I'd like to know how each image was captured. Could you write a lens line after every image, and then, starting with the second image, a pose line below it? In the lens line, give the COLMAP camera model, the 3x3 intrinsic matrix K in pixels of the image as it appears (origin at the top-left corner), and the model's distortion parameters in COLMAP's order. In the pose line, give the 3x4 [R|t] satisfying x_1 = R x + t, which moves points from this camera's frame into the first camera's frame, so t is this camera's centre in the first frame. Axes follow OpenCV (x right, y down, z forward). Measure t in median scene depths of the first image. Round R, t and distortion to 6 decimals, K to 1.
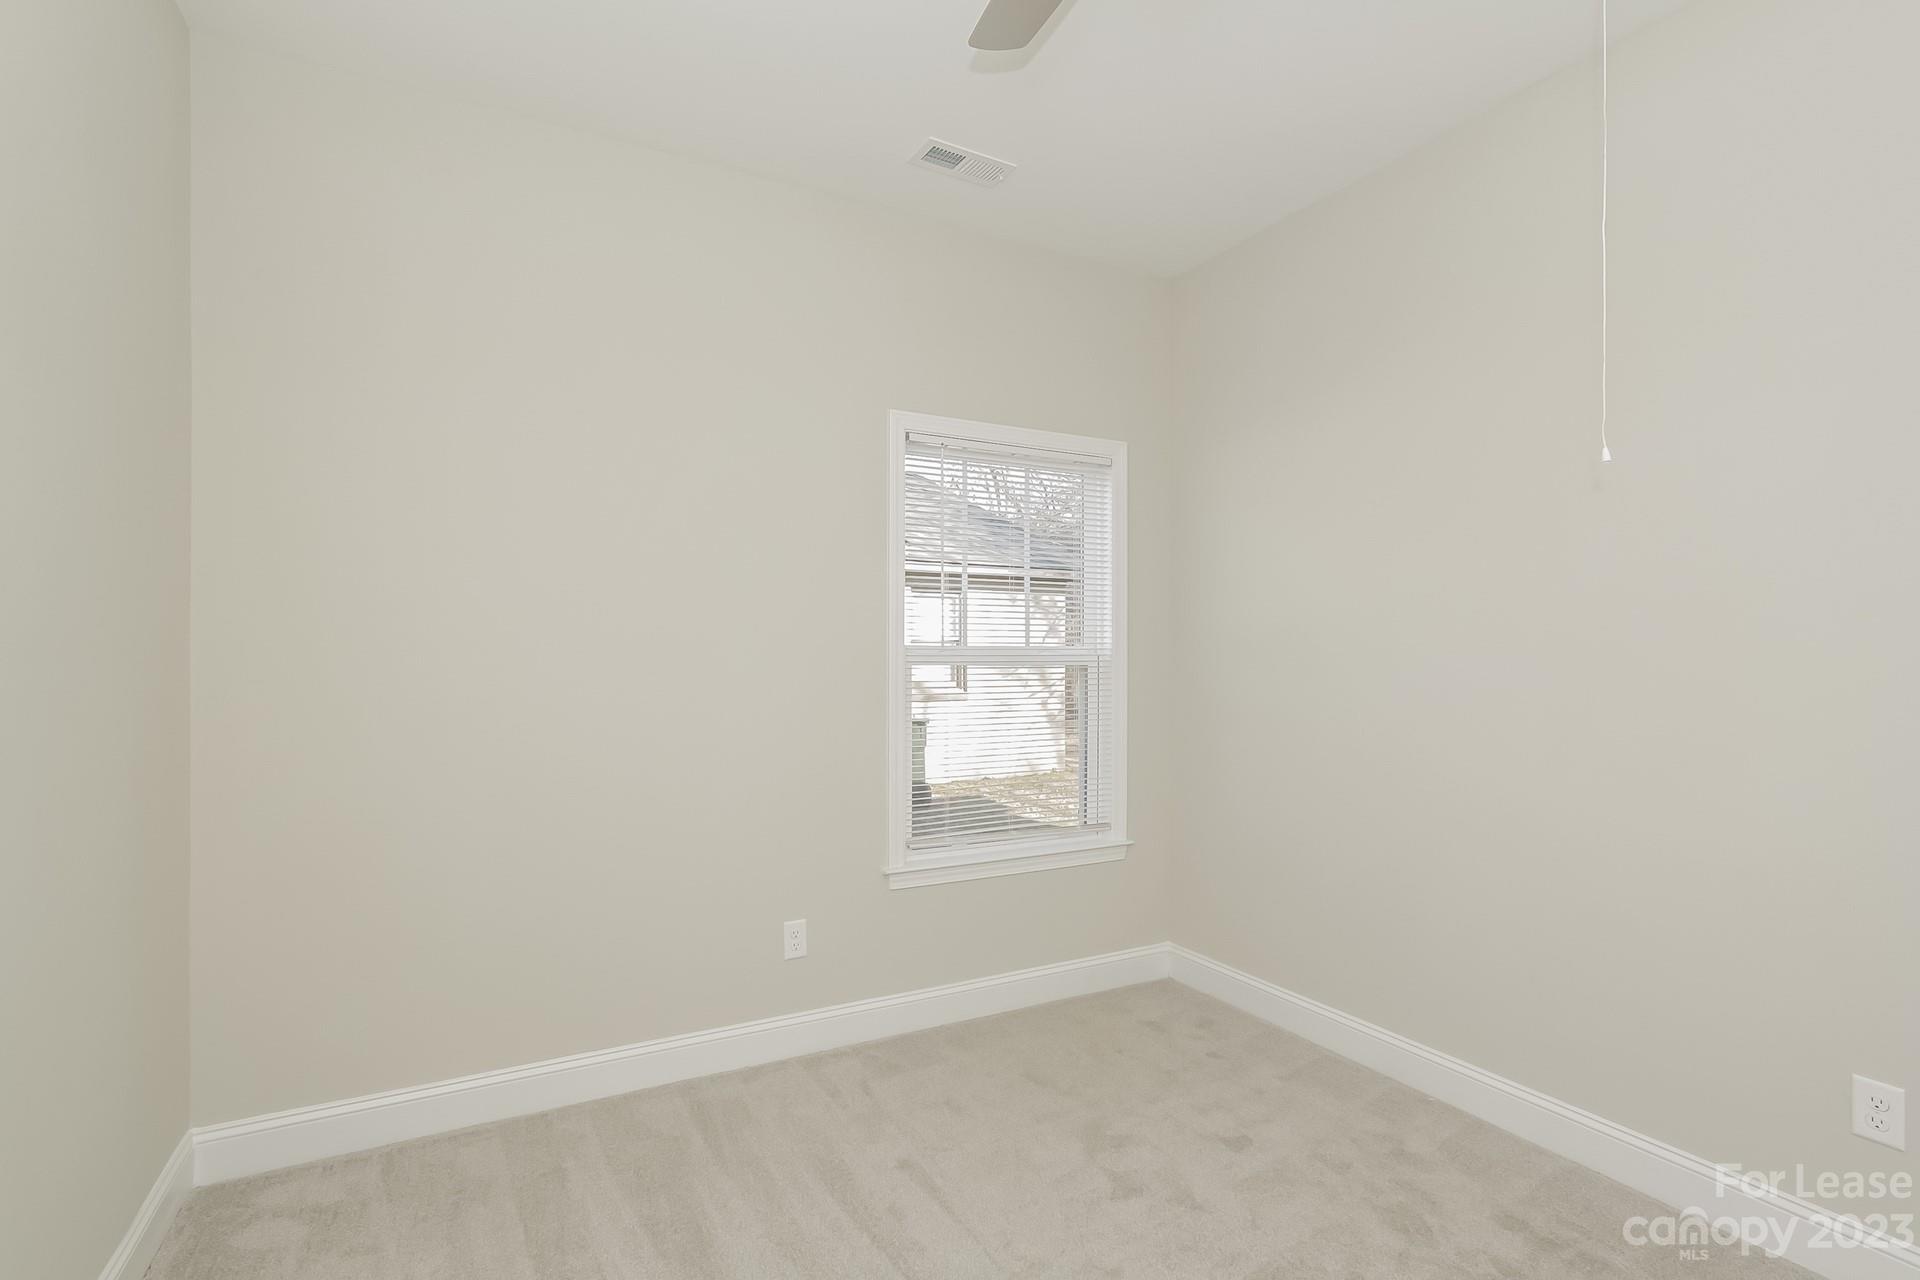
lens RADIAL K [[907.8, 0, 957.0], [0, 907.8, 659.3], [0, 0, 1]] dist [0.013687, -0.000159]
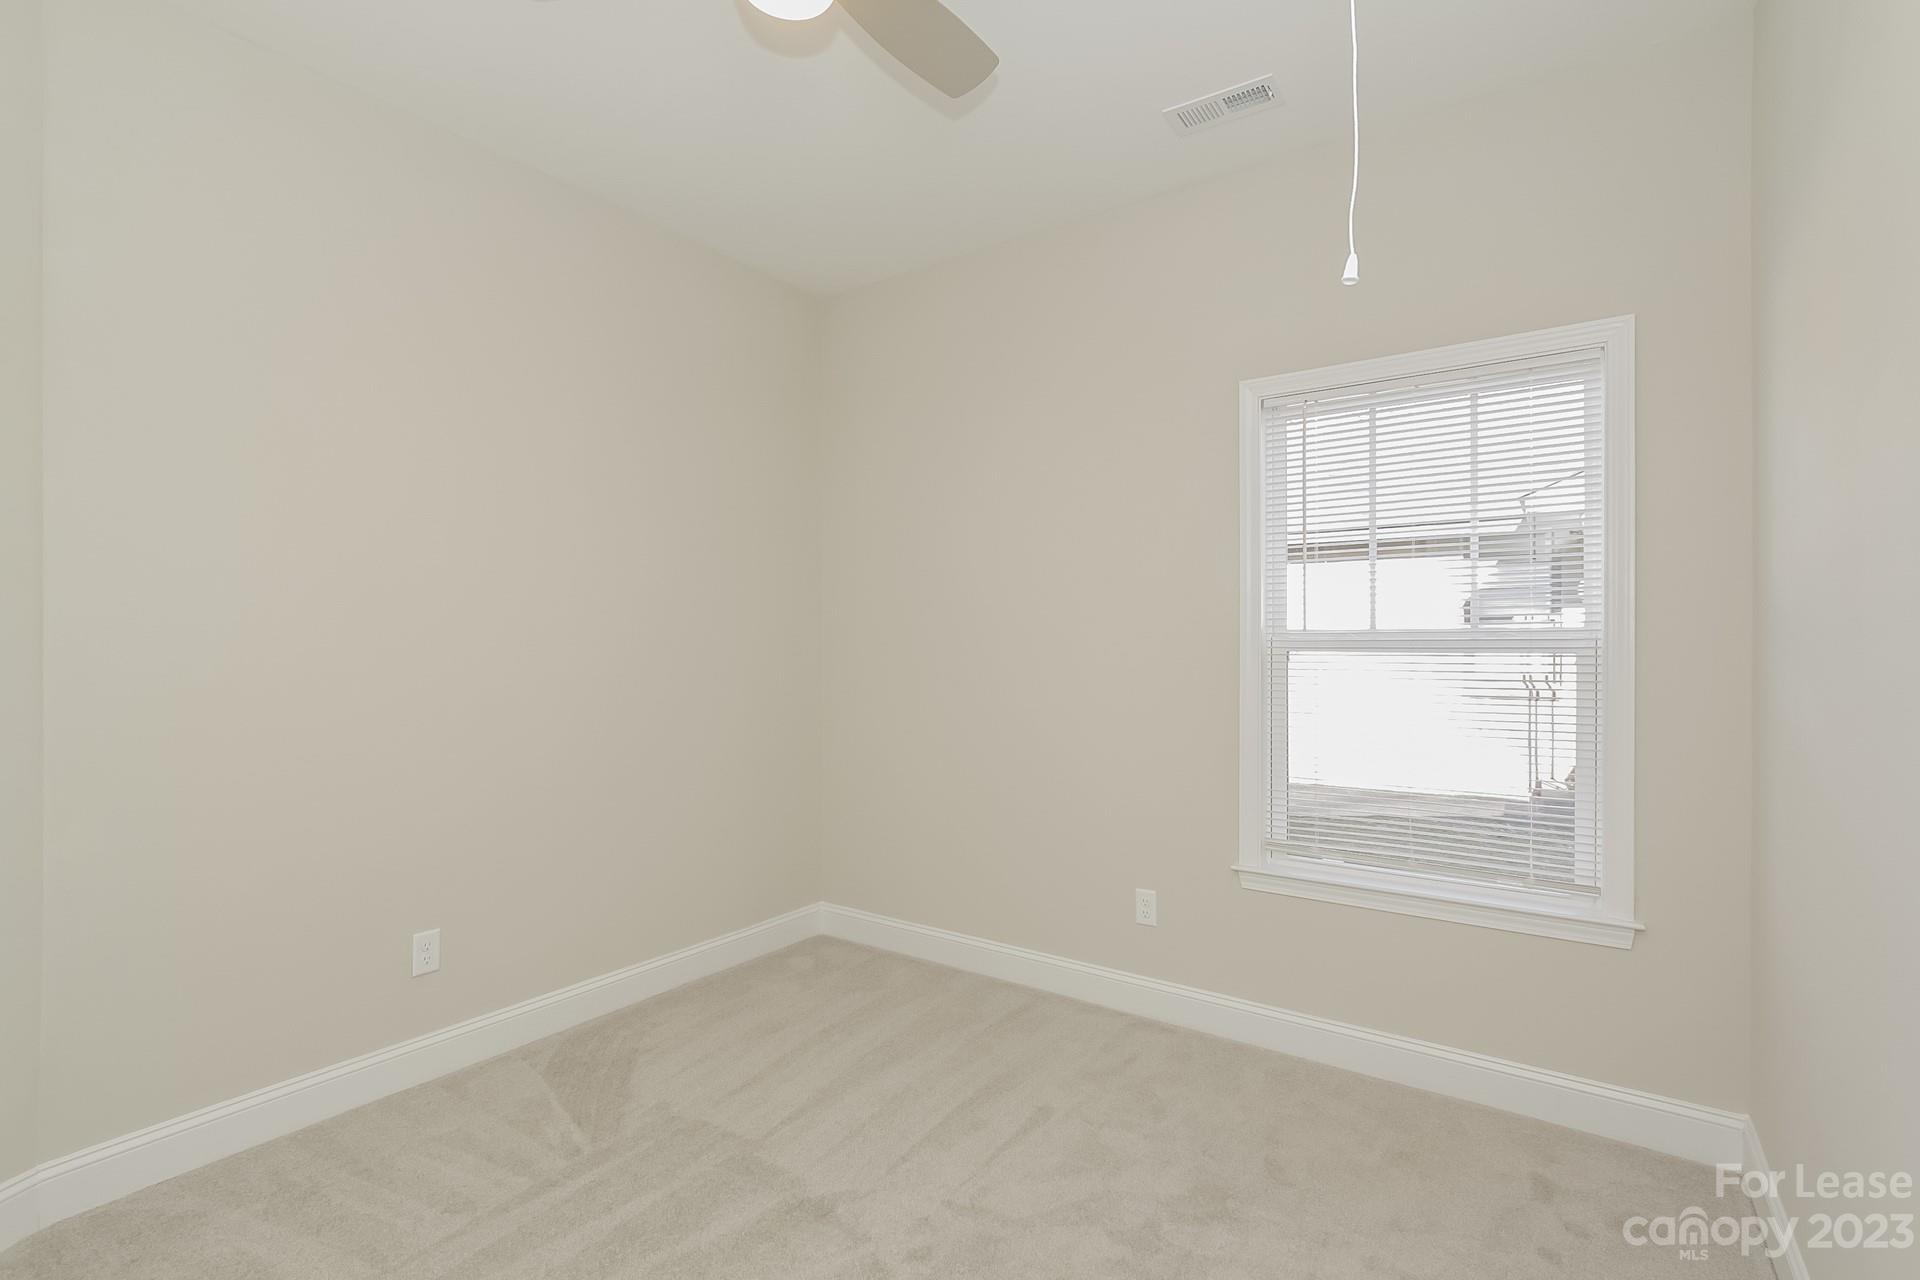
lens RADIAL K [[891.7, 0, 960.0], [0, 891.7, 640.0], [0, 0, 1]] dist [-0.001198, -0.000235]
pose [[0.445925, -0.003968, -0.895062, 0.629493], [-0.000837, 0.999988, -0.004850, 0.000103], [0.895070, 0.002912, 0.445916, 0.323294]]
